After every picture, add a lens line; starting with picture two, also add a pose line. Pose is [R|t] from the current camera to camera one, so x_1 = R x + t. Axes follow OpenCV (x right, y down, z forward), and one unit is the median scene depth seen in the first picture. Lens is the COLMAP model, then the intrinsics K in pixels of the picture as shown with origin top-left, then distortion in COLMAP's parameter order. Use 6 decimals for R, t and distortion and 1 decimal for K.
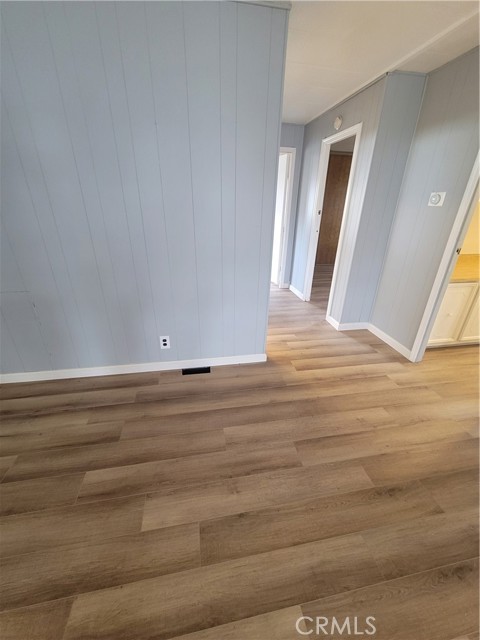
lens RADIAL K [[260.3, 0, 242.6], [0, 260.3, 320.3], [0, 0, 1]] dist [0.000821, 0.000025]
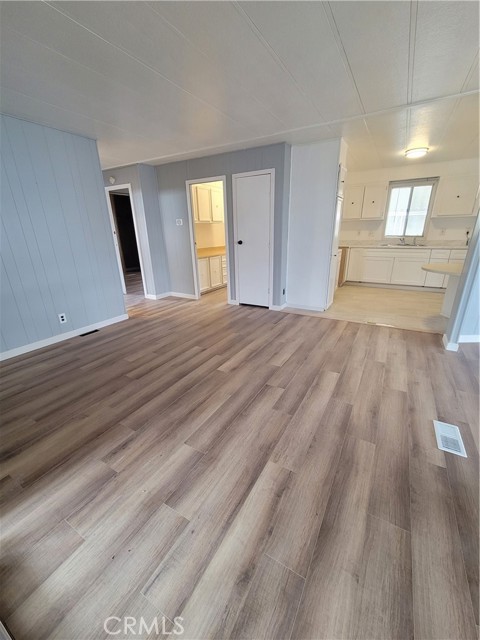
lens RADIAL K [[260.3, 0, 243.8], [0, 260.3, 319.8], [0, 0, 1]] dist [0.000821, 0.000025]
pose [[0.649520, -0.284194, 0.705236, -0.626243], [0.347026, 0.936084, 0.057610, 0.337828], [-0.676533, 0.207316, 0.706628, -0.684275]]
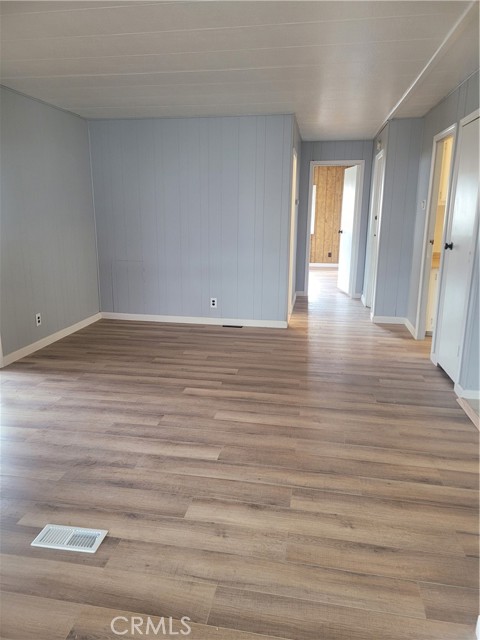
lens RADIAL K [[476.4, 0, 233.6], [0, 476.4, 321.3], [0, 0, 1]] dist [0.051912, 0.000494]
pose [[0.934267, 0.059119, -0.351640, 0.694286], [-0.128388, 0.975790, -0.177059, 0.596690], [0.332660, 0.210567, 0.919238, -1.287988]]
